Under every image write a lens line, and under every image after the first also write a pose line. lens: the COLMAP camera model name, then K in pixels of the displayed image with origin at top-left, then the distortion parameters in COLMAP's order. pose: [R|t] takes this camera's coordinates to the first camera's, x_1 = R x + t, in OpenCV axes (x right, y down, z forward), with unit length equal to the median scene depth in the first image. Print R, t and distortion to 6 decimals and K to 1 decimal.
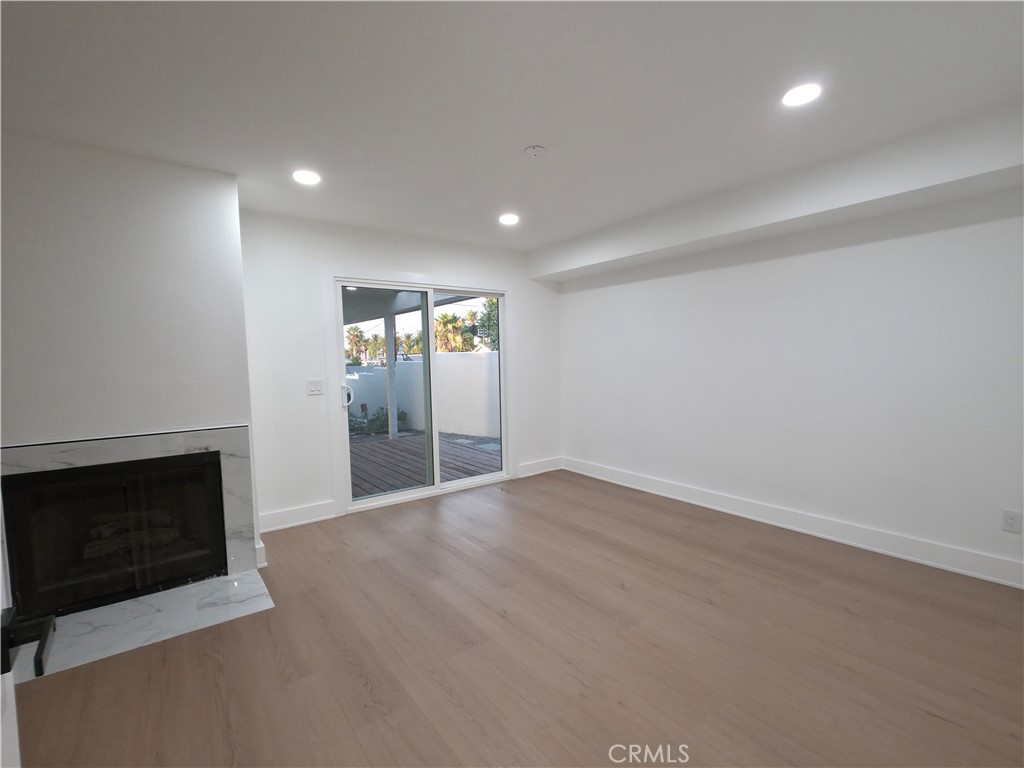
lens RADIAL K [[467.9, 0, 514.3], [0, 467.9, 389.5], [0, 0, 1]] dist [-0.000843, -0.000236]
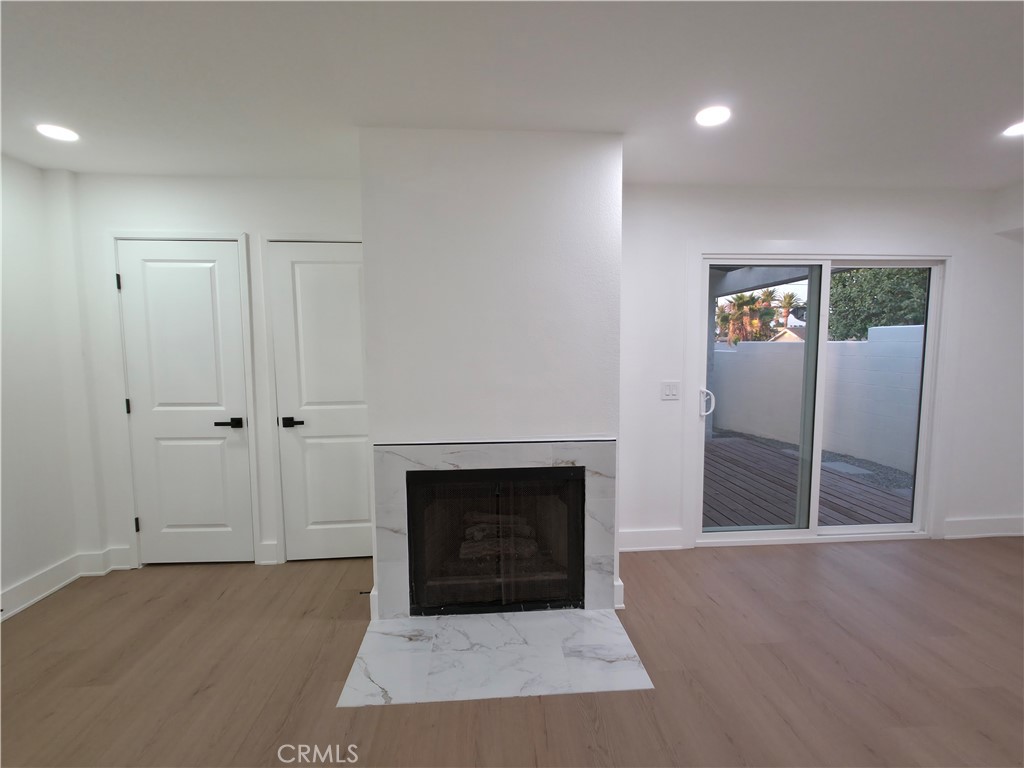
lens RADIAL K [[439.4, 0, 505.7], [0, 439.4, 381.9], [0, 0, 1]] dist [-0.000186, 0.000020]
pose [[0.845349, 0.063357, -0.530444, -0.325436], [-0.047403, 0.997922, 0.043648, -0.050393], [0.532107, -0.011753, 0.846595, 0.235086]]
